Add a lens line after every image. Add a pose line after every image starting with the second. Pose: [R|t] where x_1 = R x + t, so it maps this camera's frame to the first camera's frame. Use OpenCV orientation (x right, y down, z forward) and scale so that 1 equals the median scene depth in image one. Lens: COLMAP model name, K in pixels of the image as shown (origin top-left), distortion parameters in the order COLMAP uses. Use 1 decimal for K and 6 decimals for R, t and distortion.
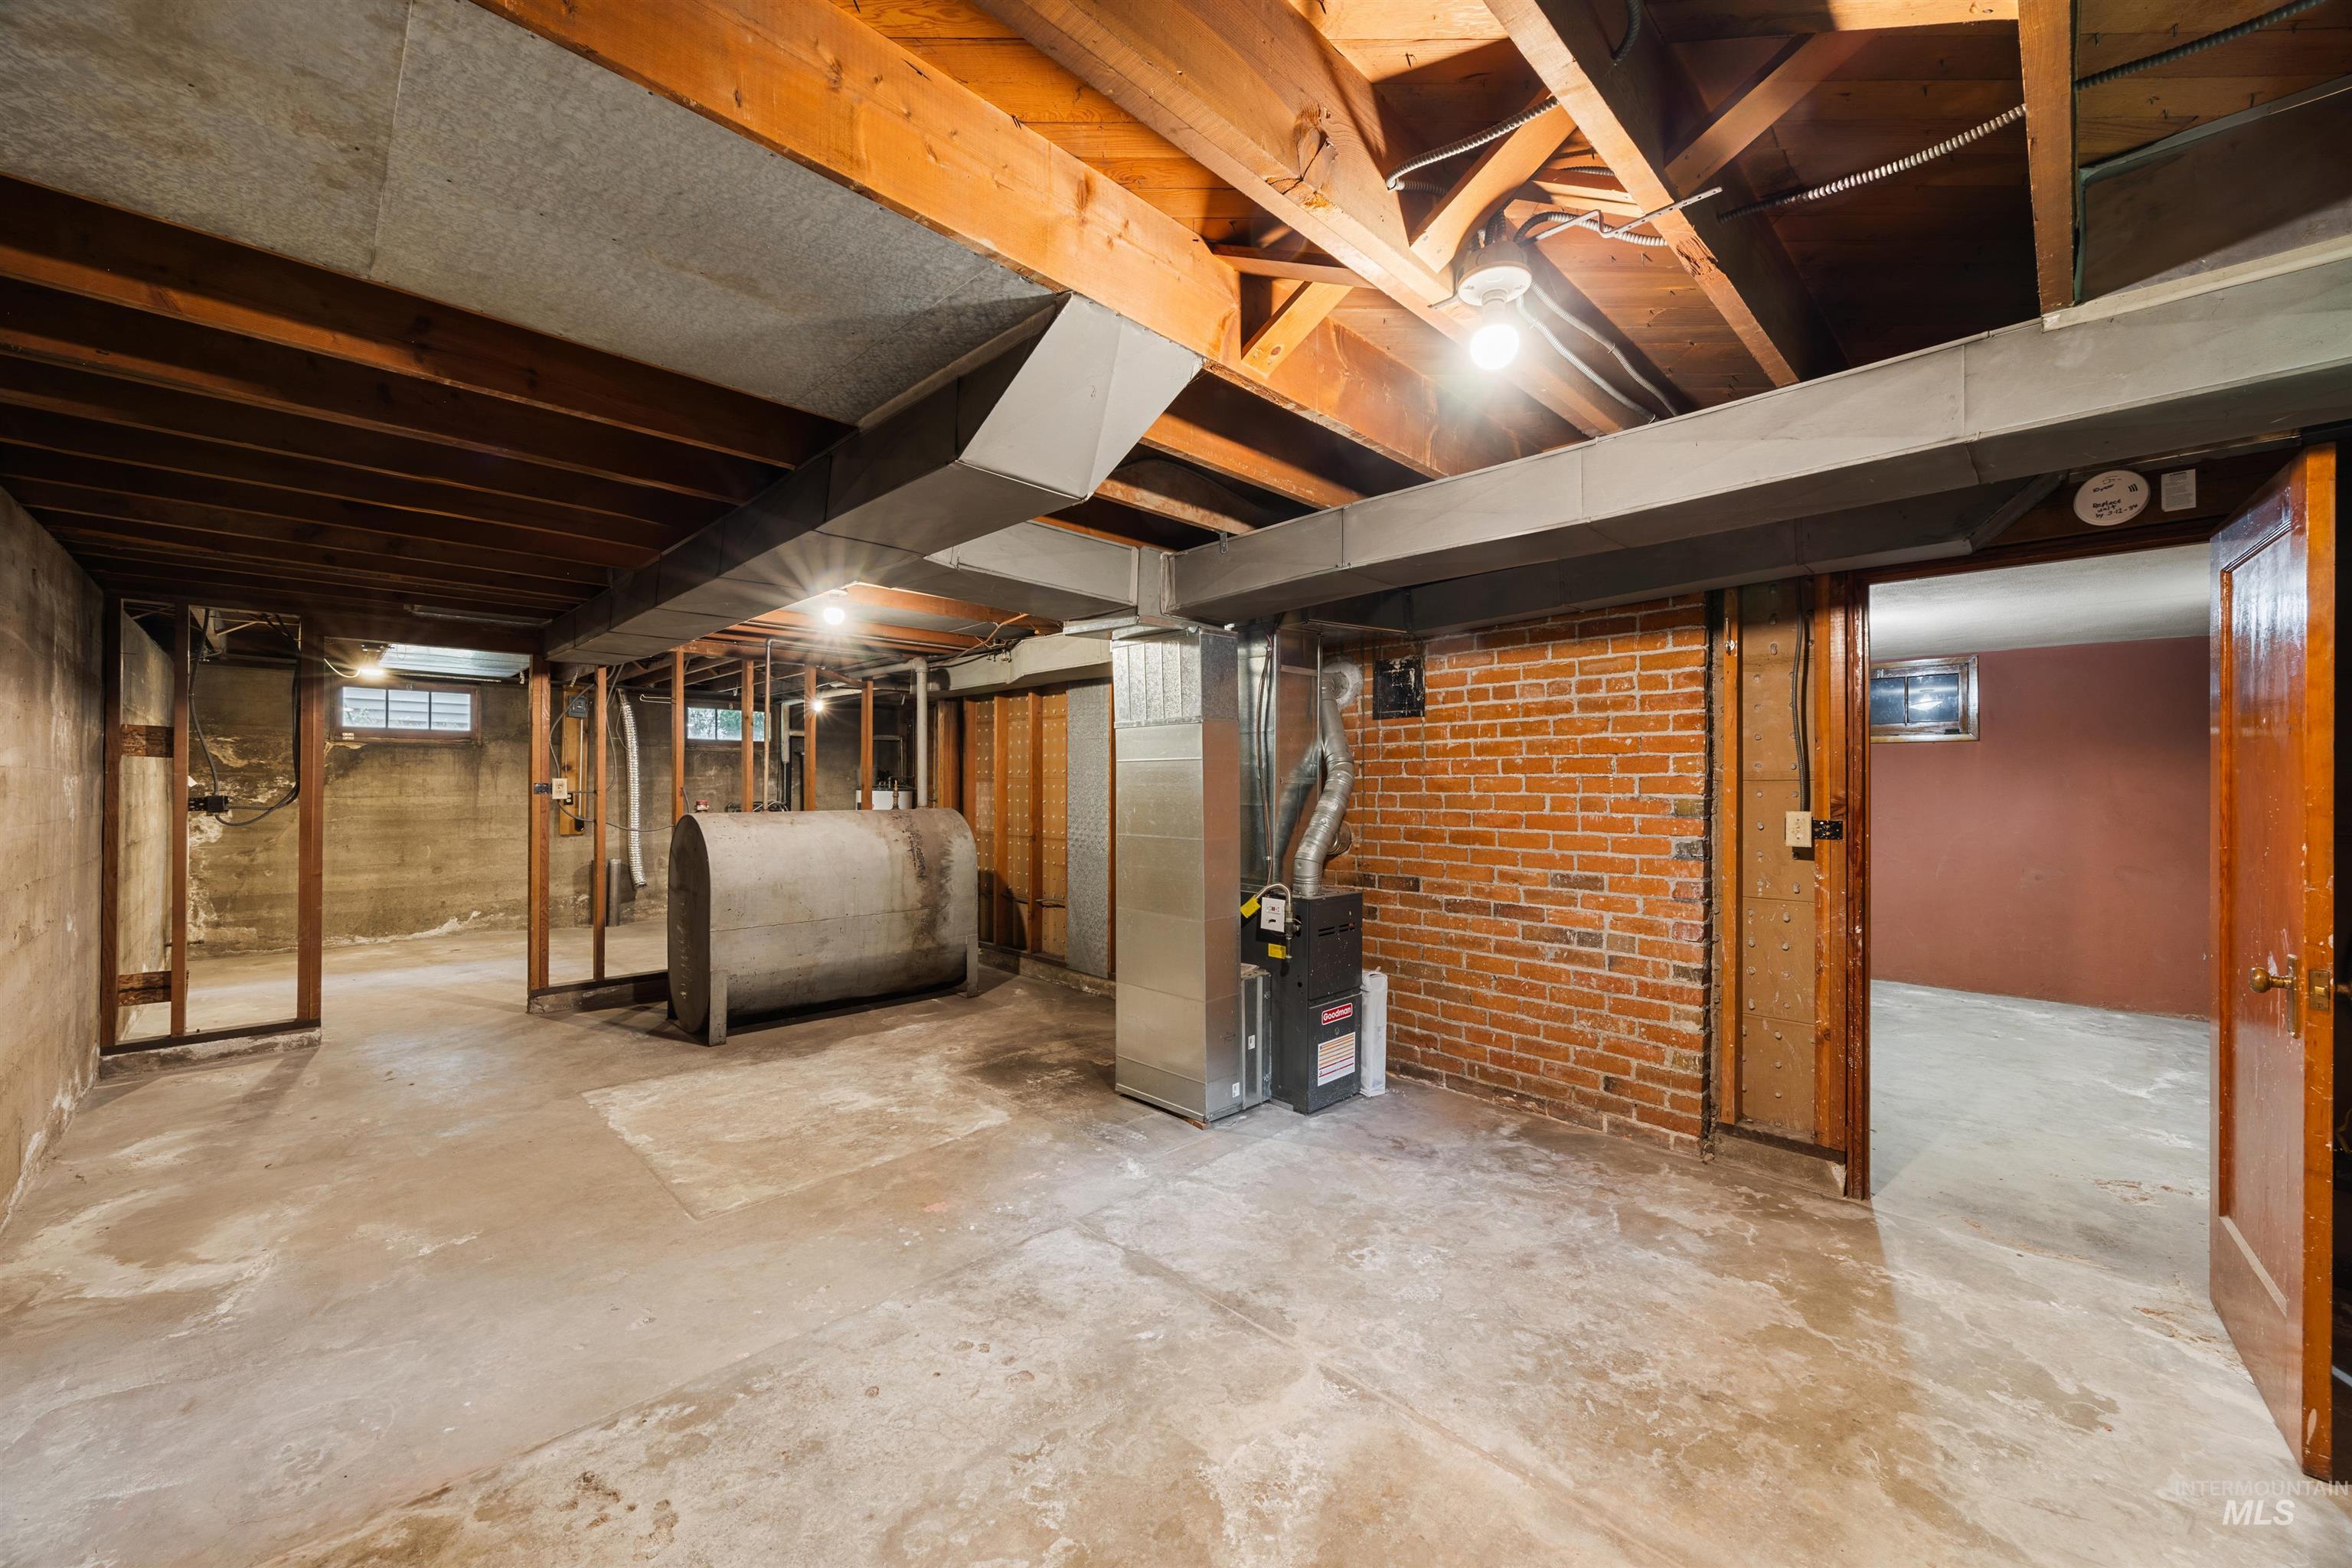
lens RADIAL K [[890.6, 0, 1176.1], [0, 890.6, 783.8], [0, 0, 1]] dist [-0.004919, 0.000539]
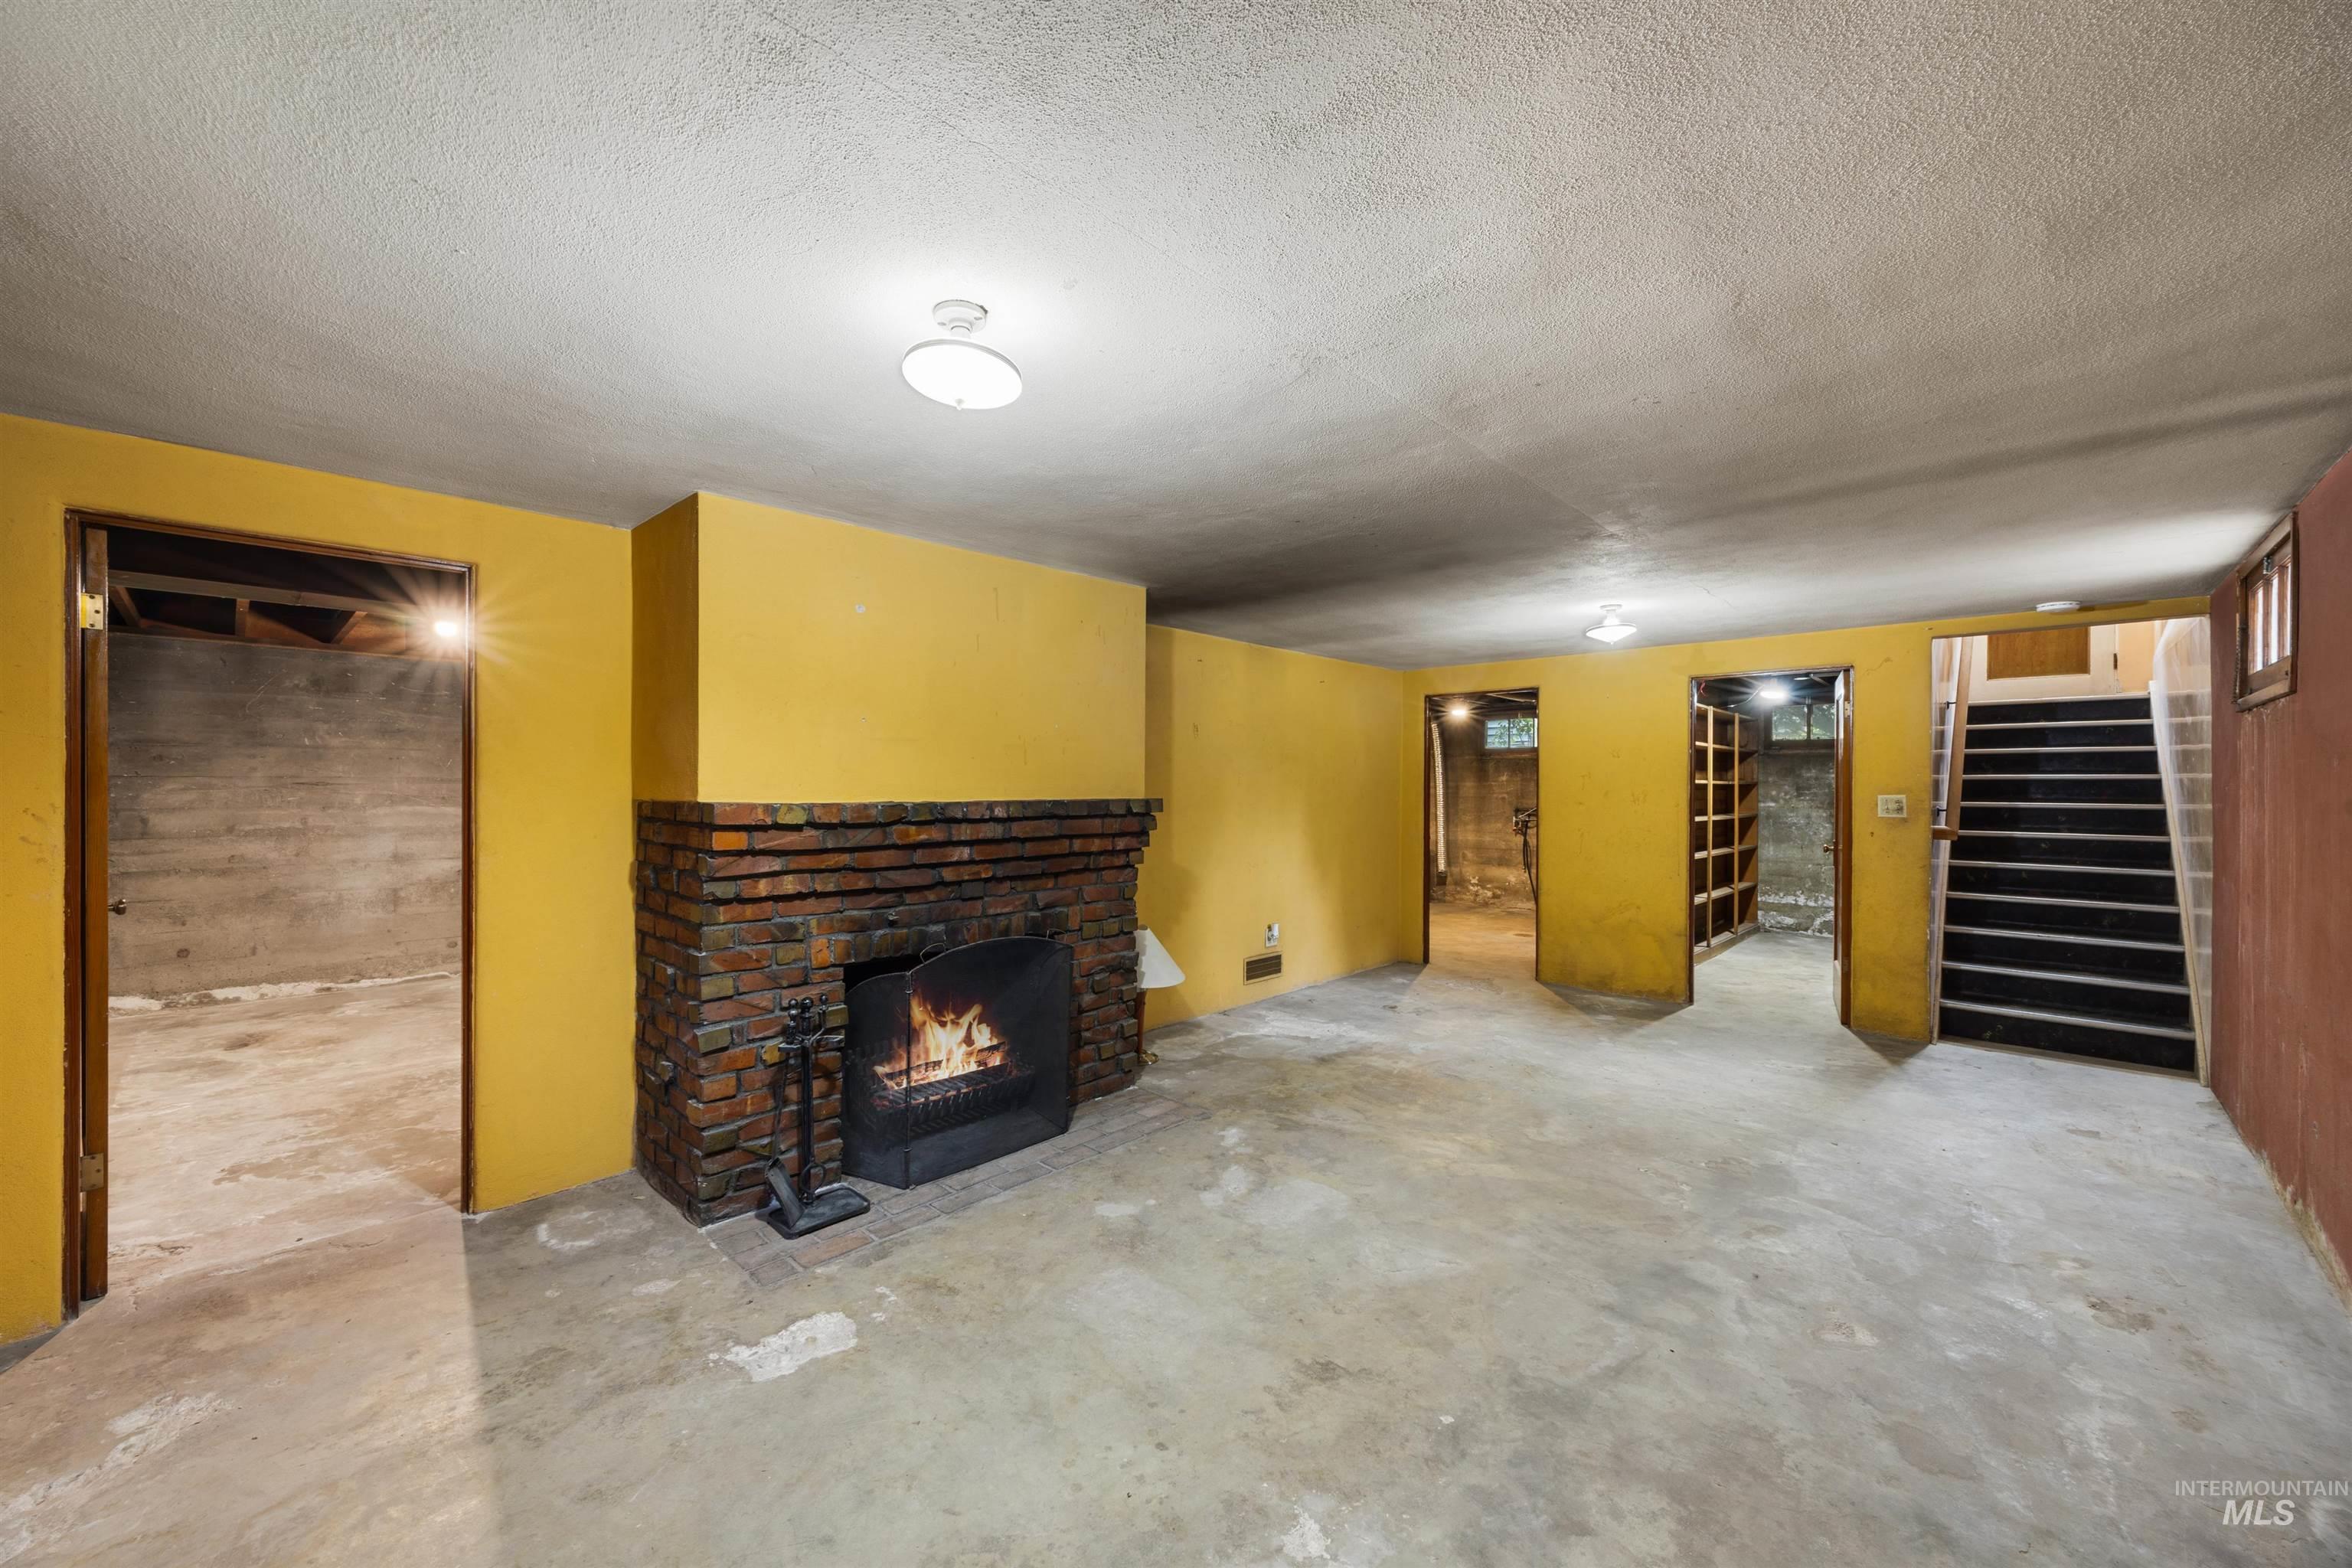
lens RADIAL K [[890.6, 0, 1167.2], [0, 890.6, 785.4], [0, 0, 1]] dist [-0.004919, 0.000539]
pose [[0.035218, -0.008186, -0.999346, 2.283110], [0.000599, 0.999966, -0.008170, 0.017582], [0.999379, -0.000311, 0.035222, 2.228459]]
